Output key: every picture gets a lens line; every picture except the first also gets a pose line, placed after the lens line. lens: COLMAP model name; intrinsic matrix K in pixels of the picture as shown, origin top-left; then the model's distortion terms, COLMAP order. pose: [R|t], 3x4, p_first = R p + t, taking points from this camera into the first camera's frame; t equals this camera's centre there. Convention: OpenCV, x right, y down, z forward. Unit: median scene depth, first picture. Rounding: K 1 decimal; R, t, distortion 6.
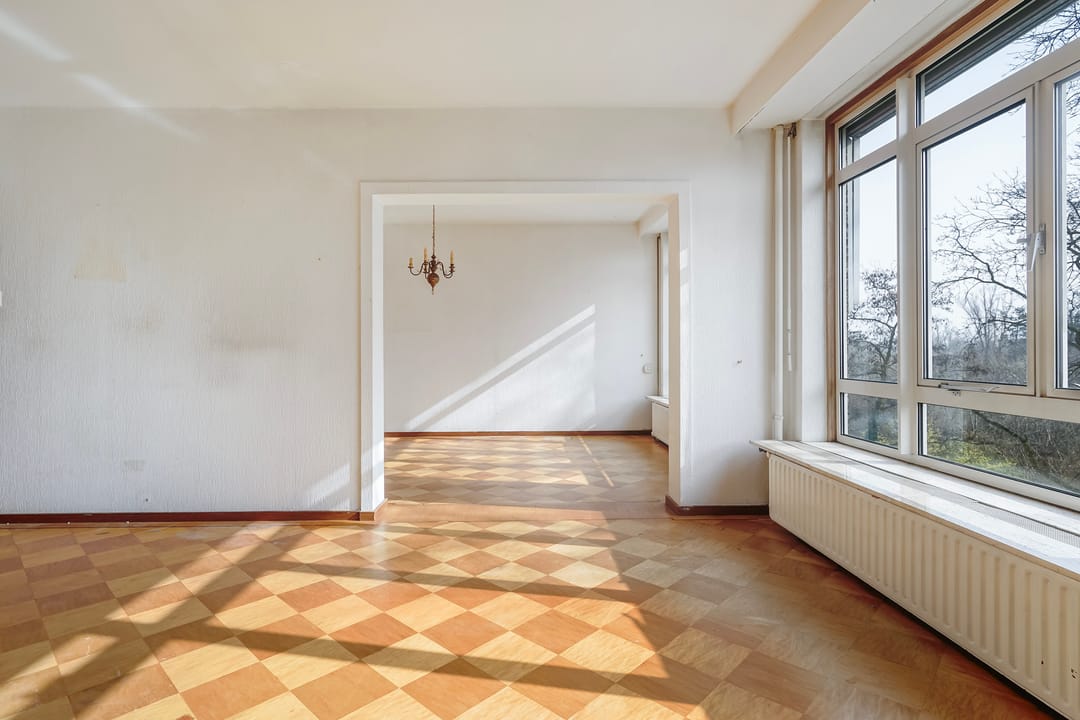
lens RADIAL K [[545.6, 0, 541.6], [0, 545.6, 353.8], [0, 0, 1]] dist [0.005625, 0.001970]
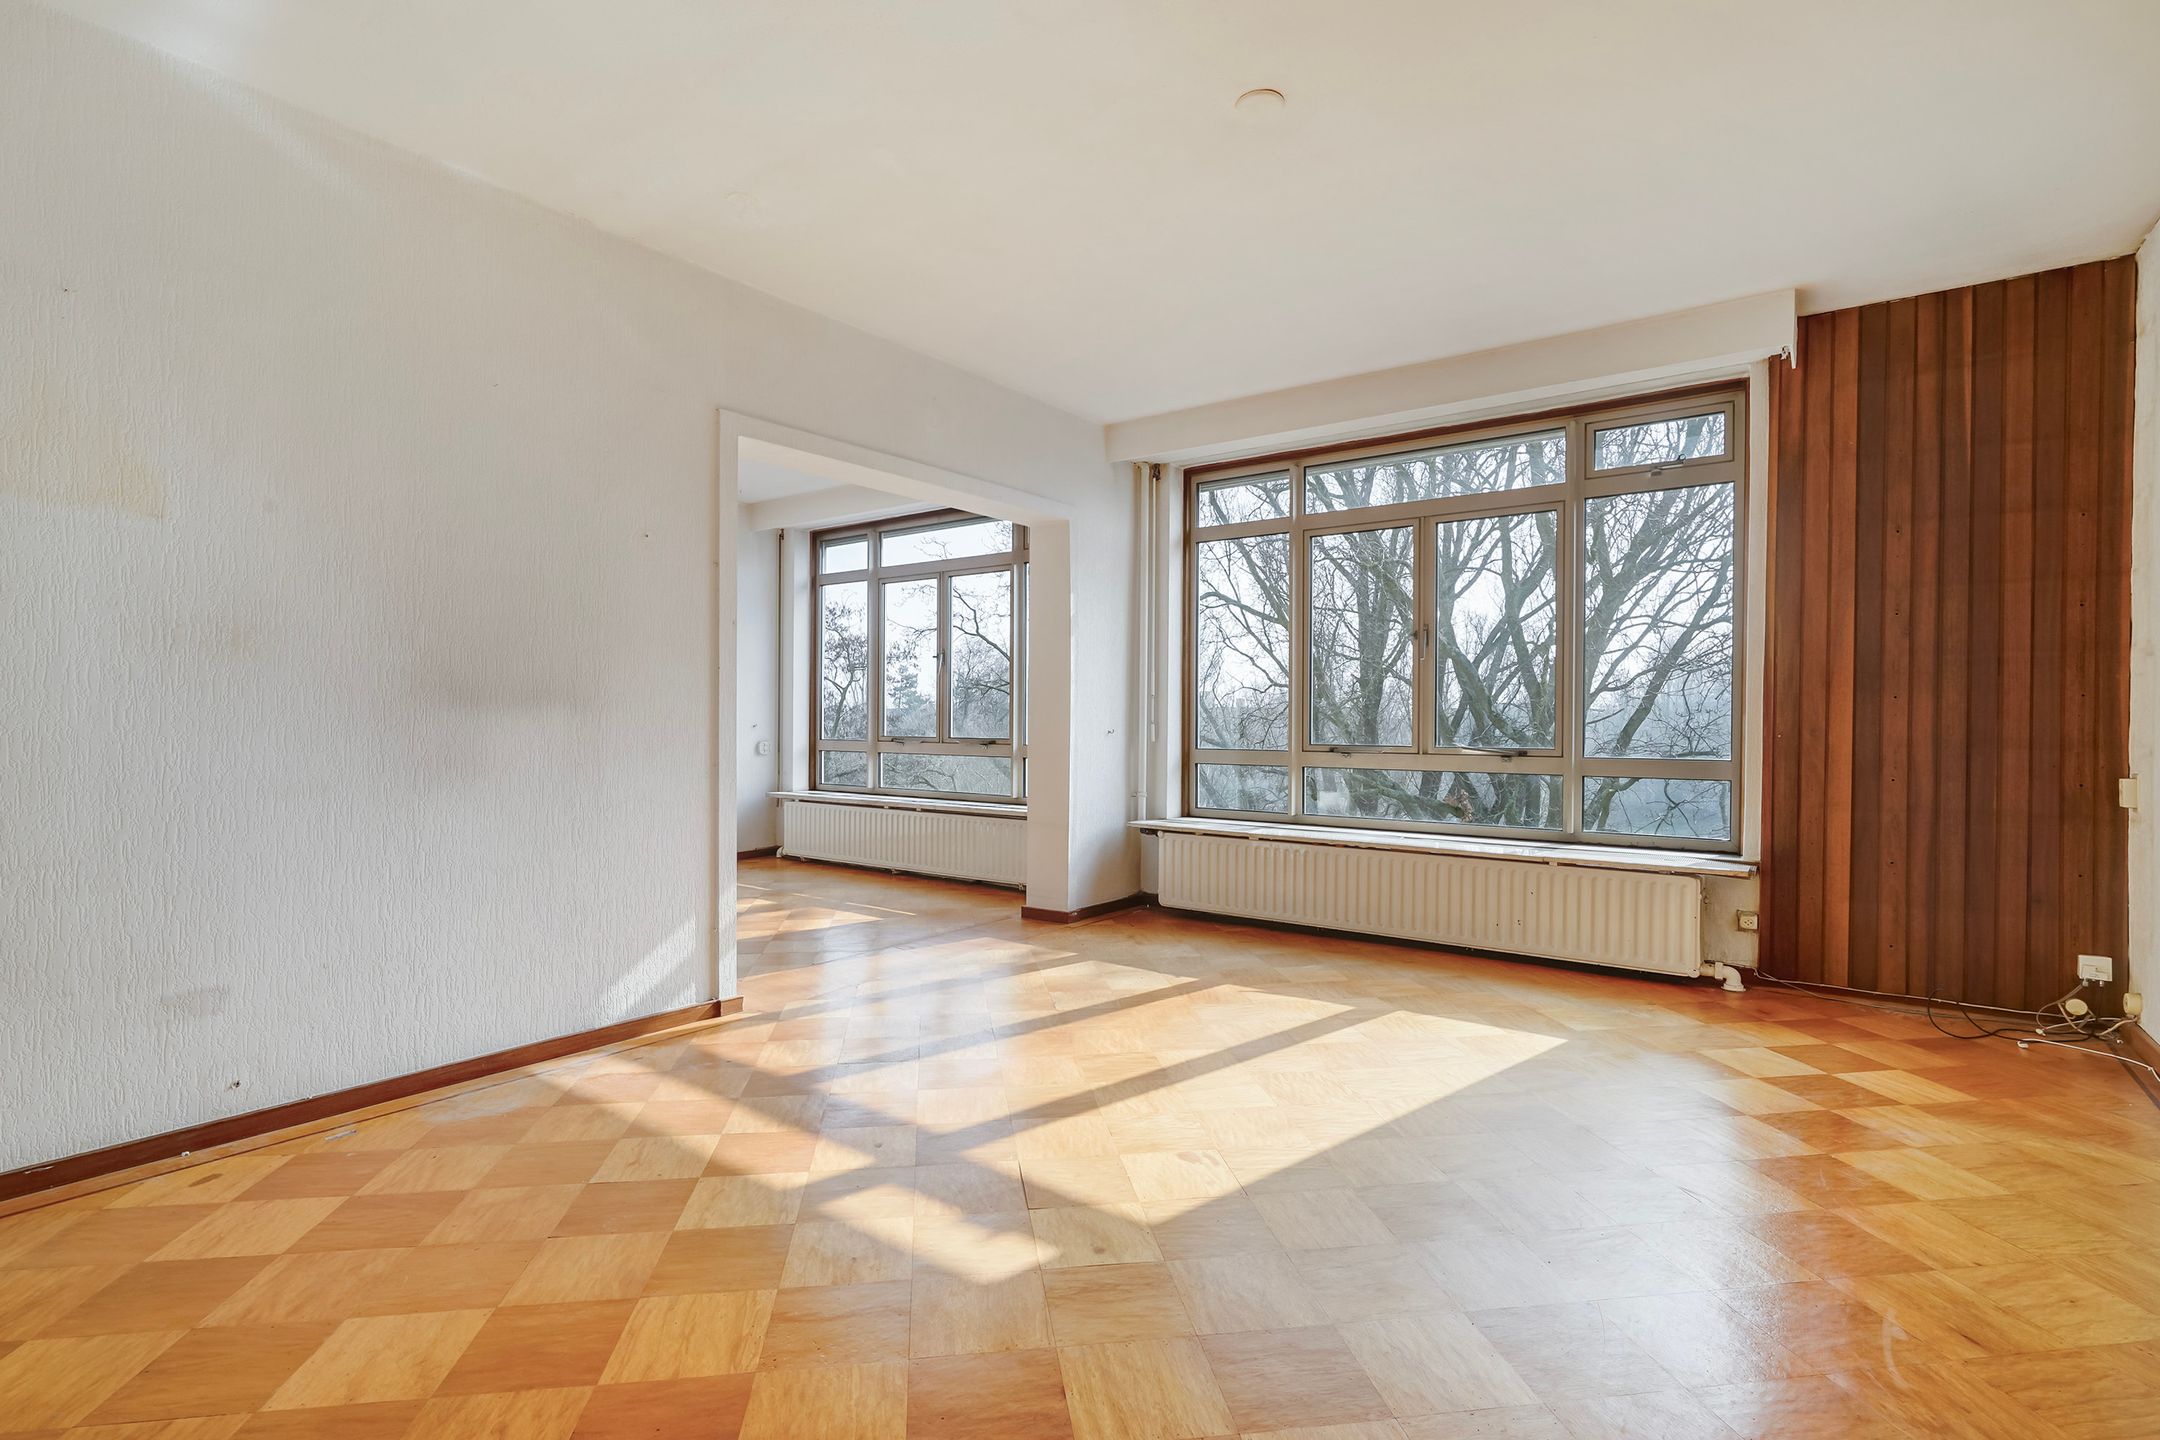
lens RADIAL K [[981.3, 0, 1043.3], [0, 981.3, 739.4], [0, 0, 1]] dist [0.002148, 0.000407]
pose [[0.646314, -0.008226, 0.763027, -0.885266], [-0.001553, 0.999926, 0.012095, 0.008930], [-0.763070, -0.009003, 0.646253, 0.100885]]
